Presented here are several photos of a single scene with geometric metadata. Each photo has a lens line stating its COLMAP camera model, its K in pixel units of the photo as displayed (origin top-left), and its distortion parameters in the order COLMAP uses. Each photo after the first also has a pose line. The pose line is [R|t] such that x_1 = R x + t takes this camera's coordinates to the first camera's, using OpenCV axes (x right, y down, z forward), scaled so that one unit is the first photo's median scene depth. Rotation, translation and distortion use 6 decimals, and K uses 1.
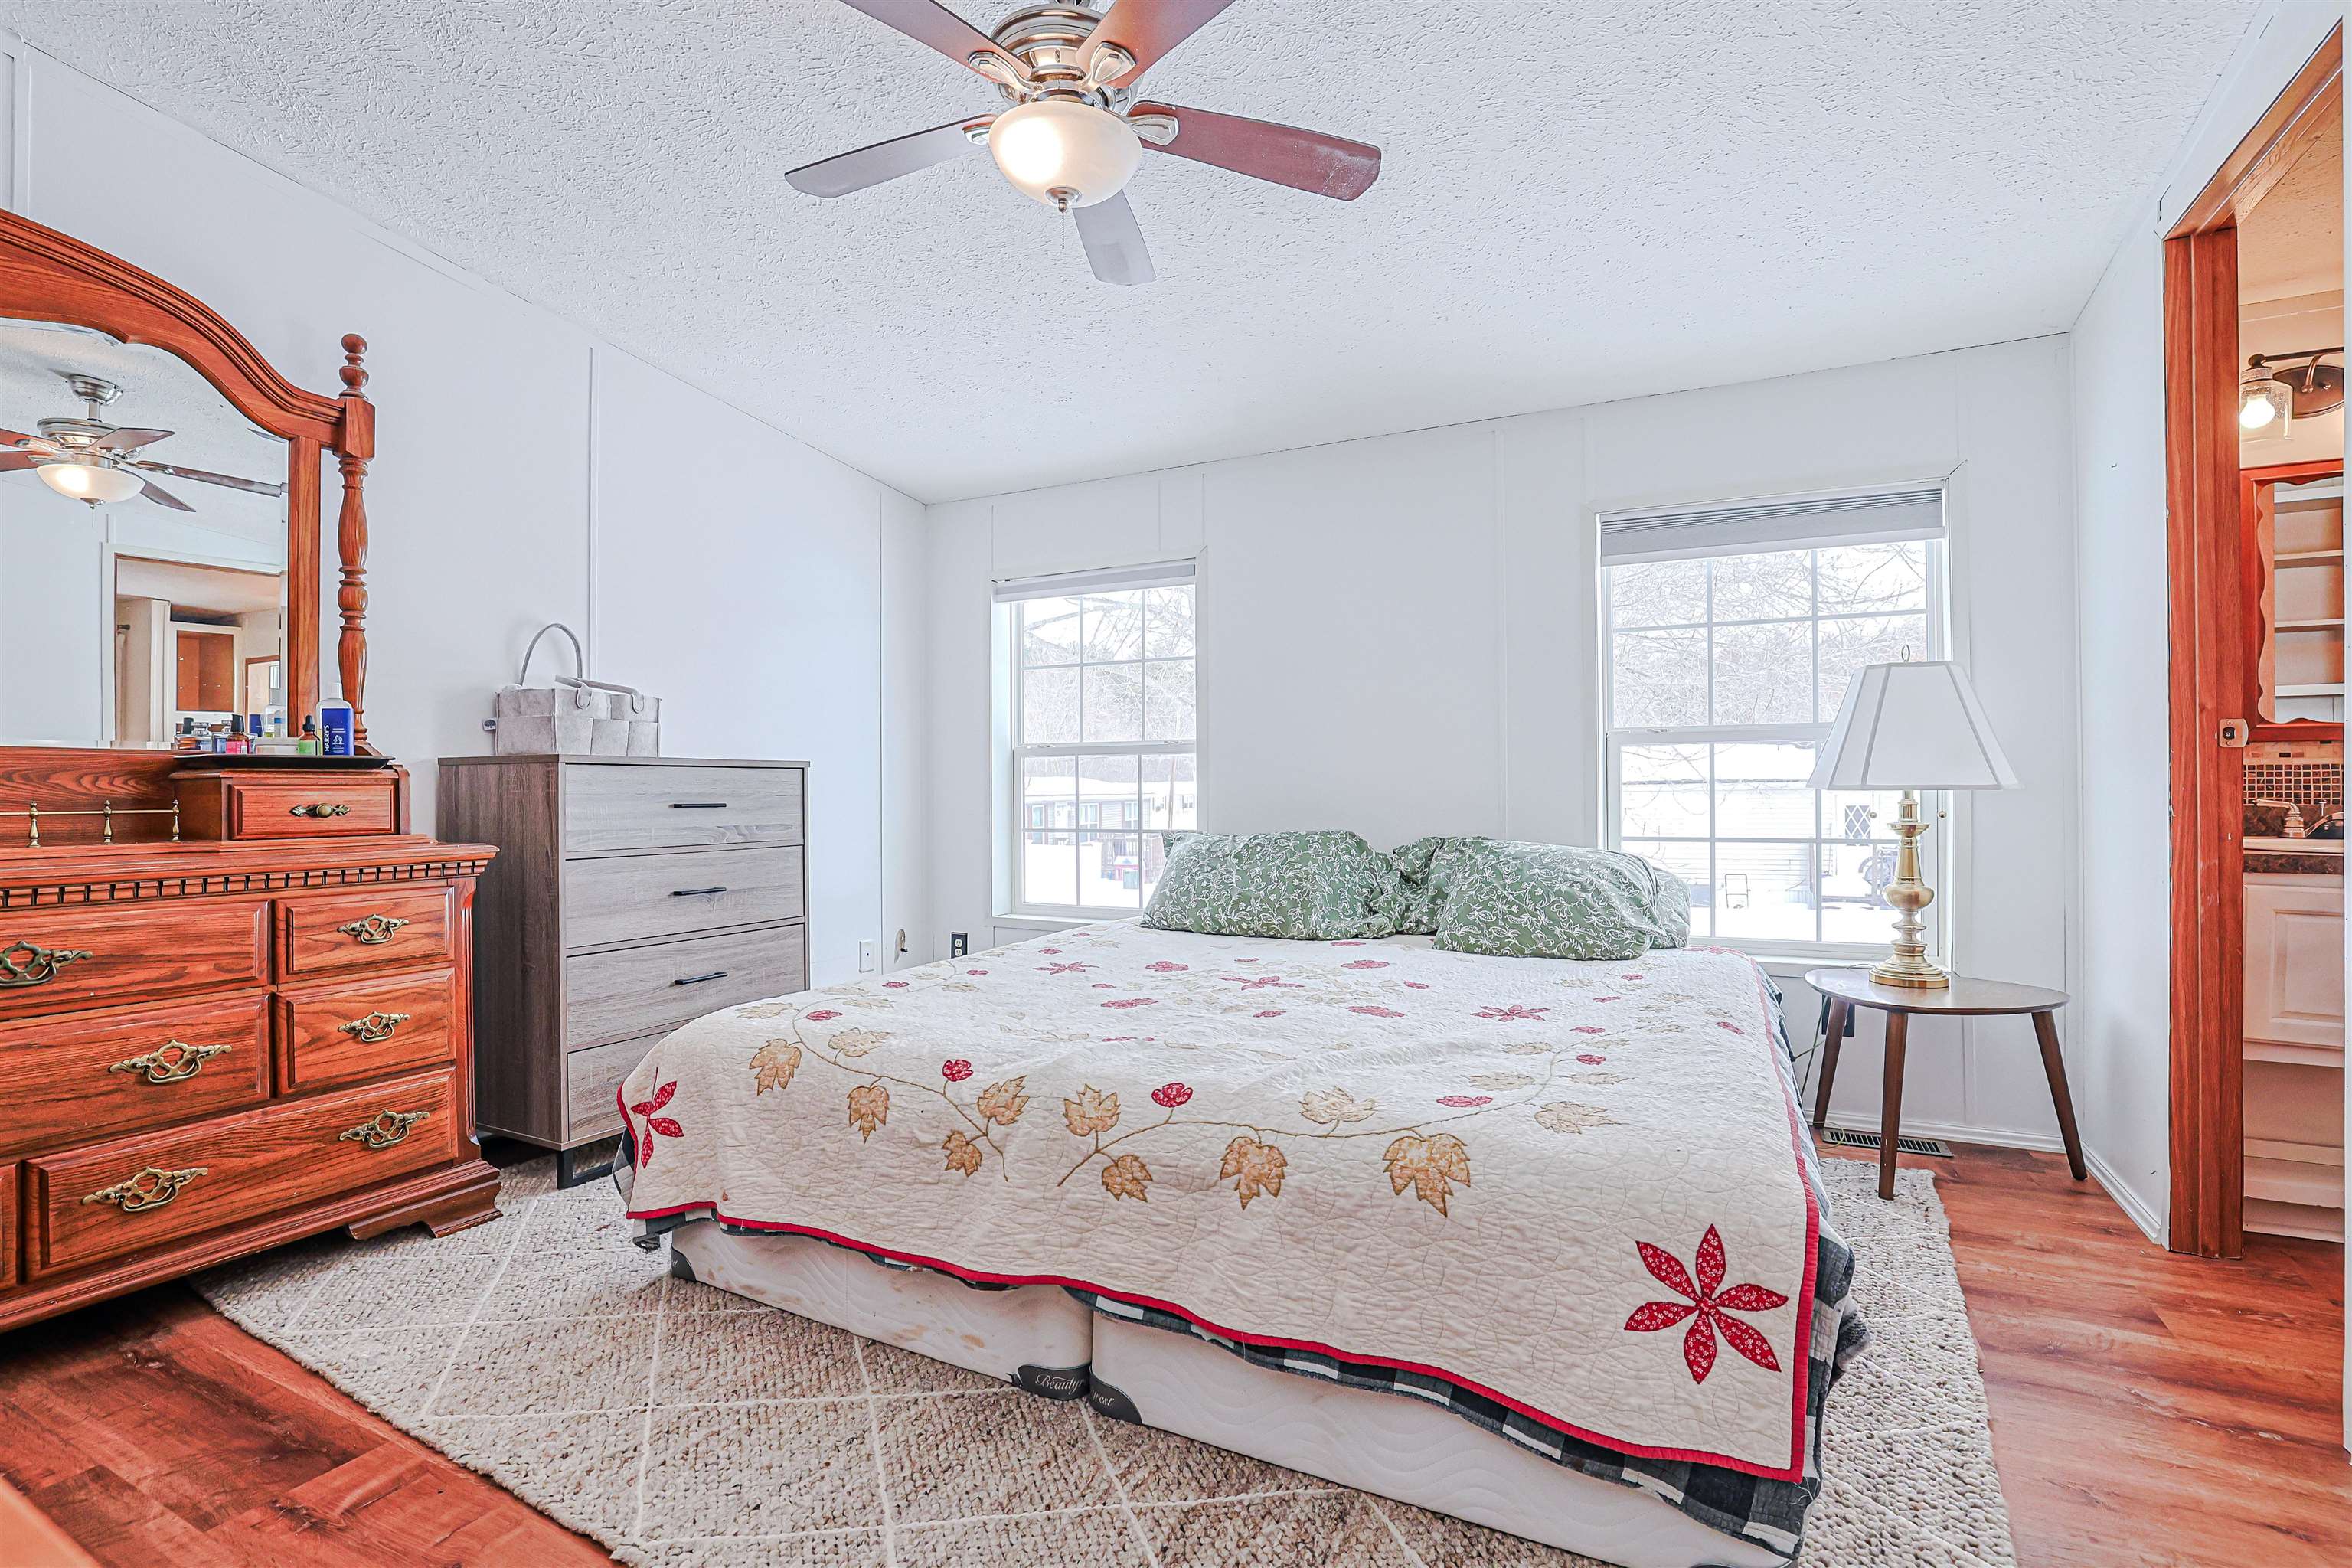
lens RADIAL K [[1077.0, 0, 1189.1], [0, 1077.0, 784.5], [0, 0, 1]] dist [-0.036980, 0.009251]
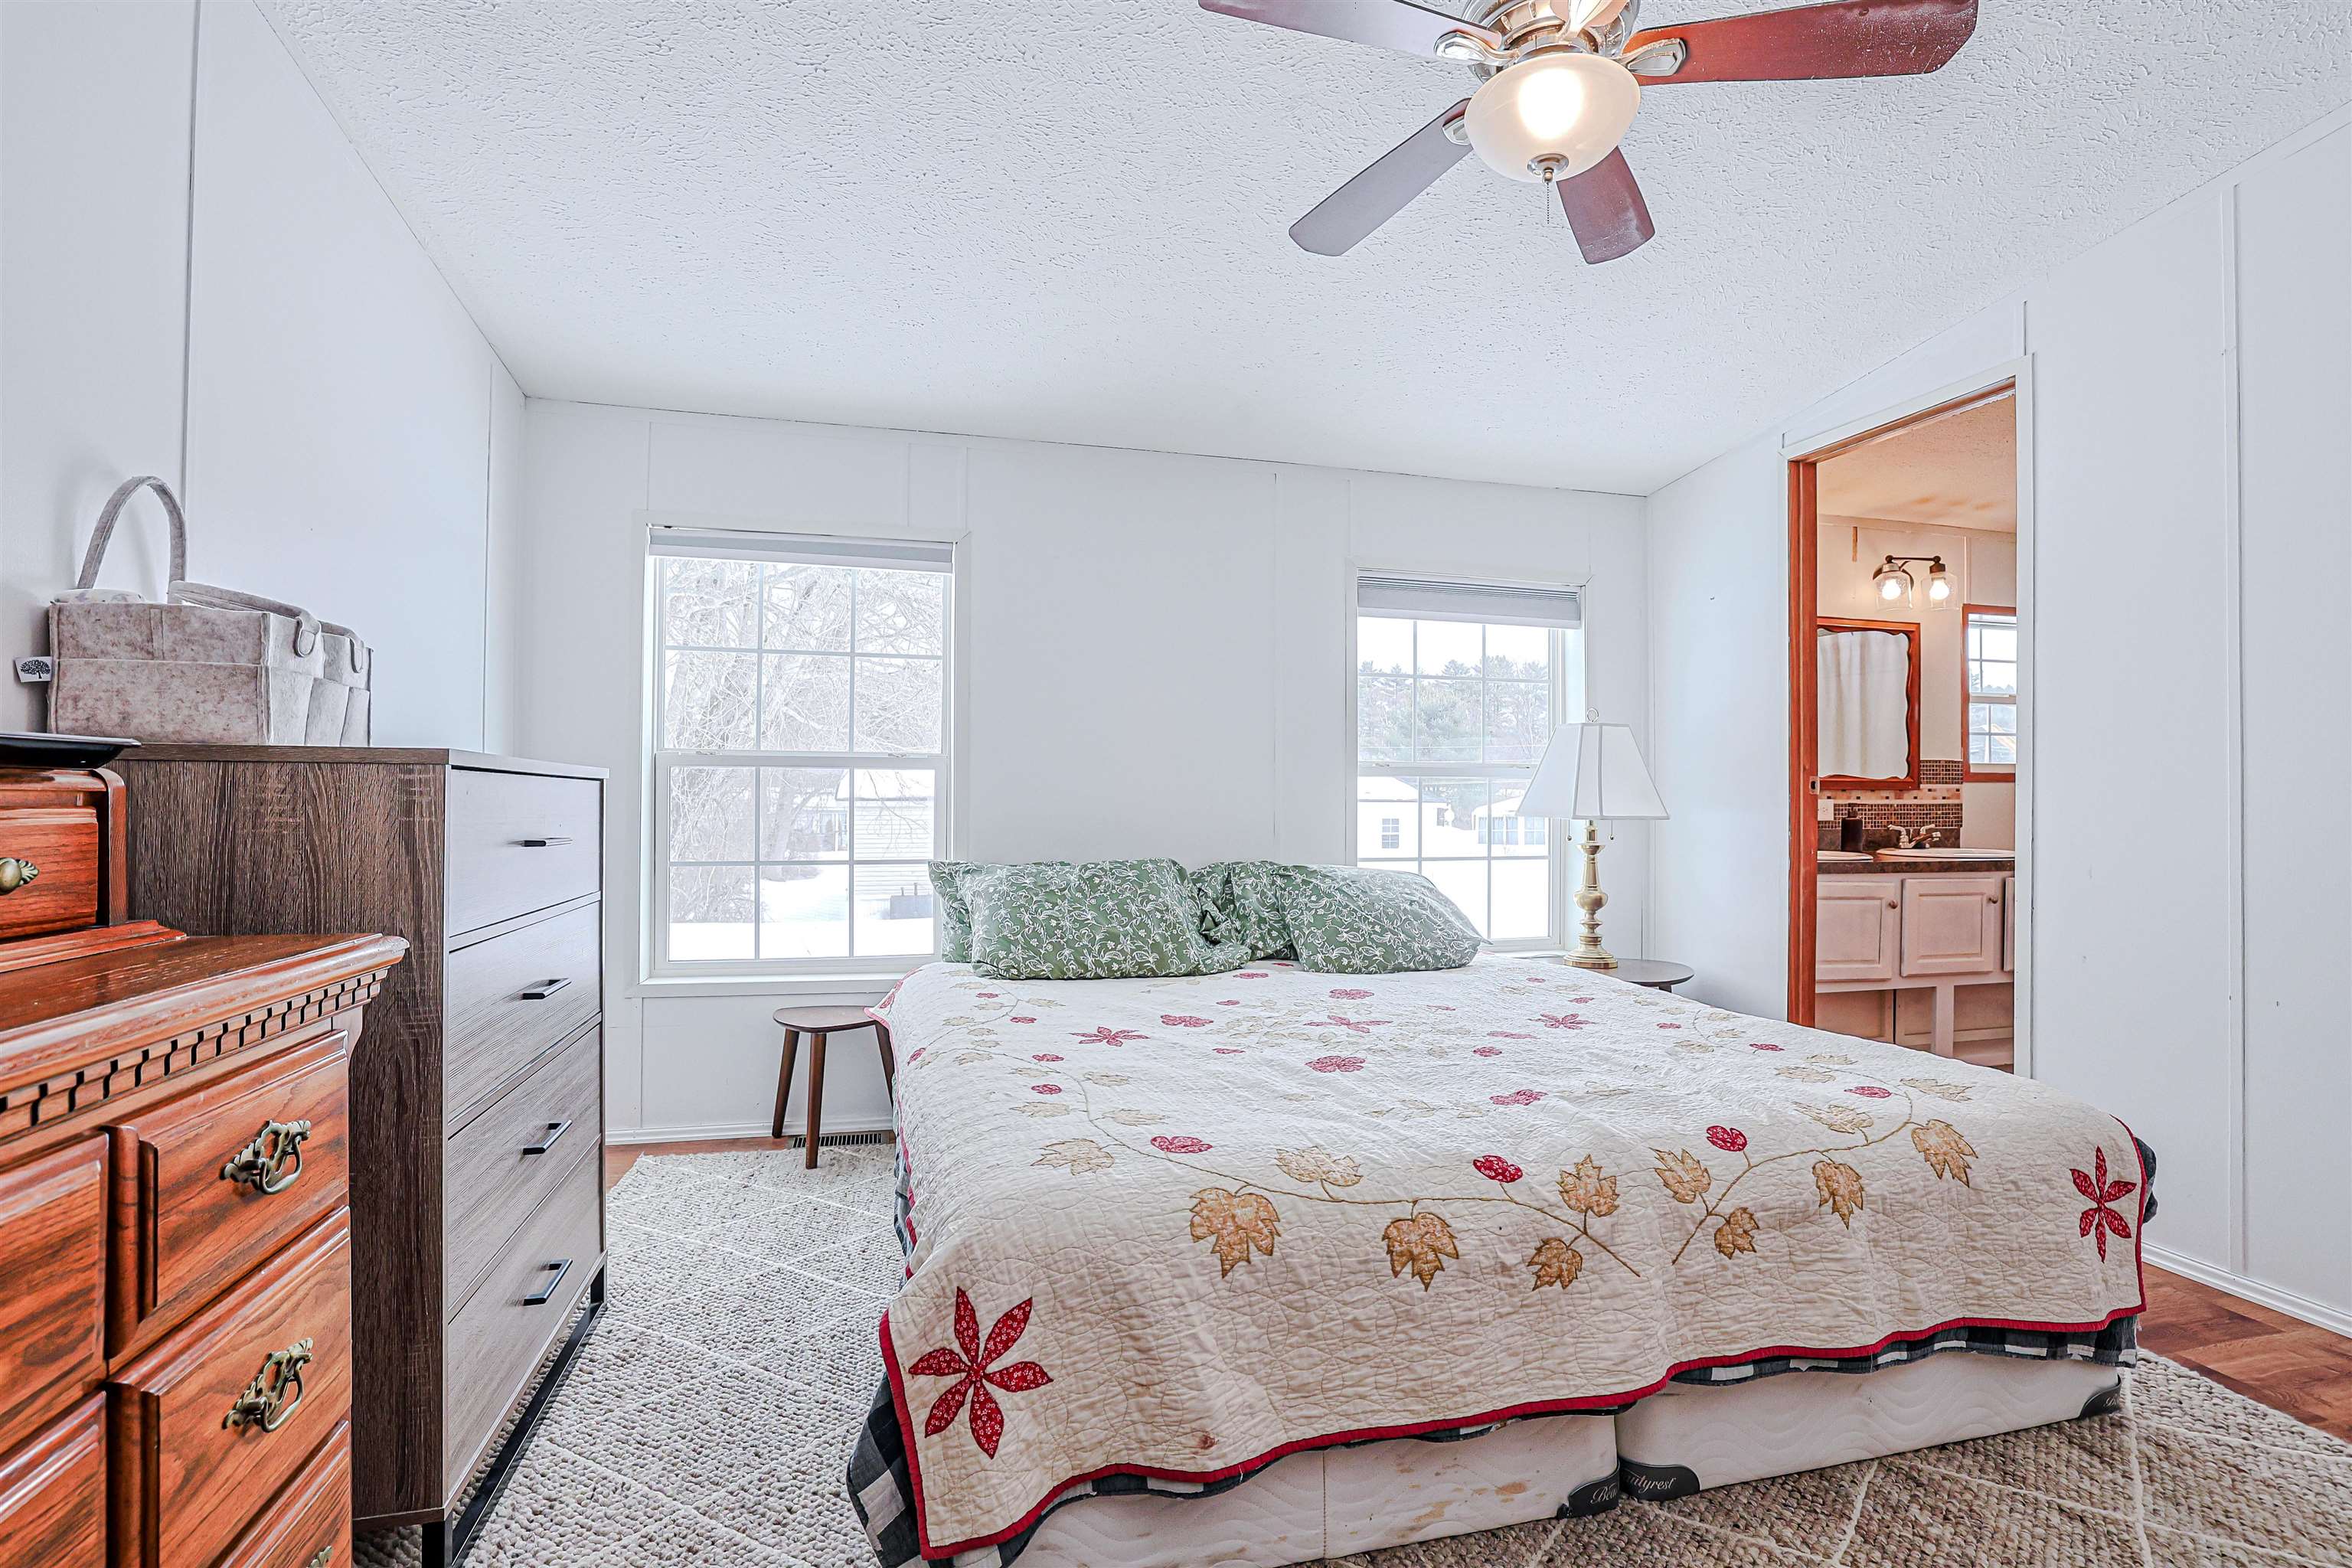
lens RADIAL K [[1077.0, 0, 1158.8], [0, 1077.0, 787.5], [0, 0, 1]] dist [-0.036980, 0.009251]
pose [[0.754166, 0.020303, 0.656369, -0.837446], [-0.013259, 0.999789, -0.015691, -0.008327], [-0.656549, 0.003130, 0.754277, 0.482658]]
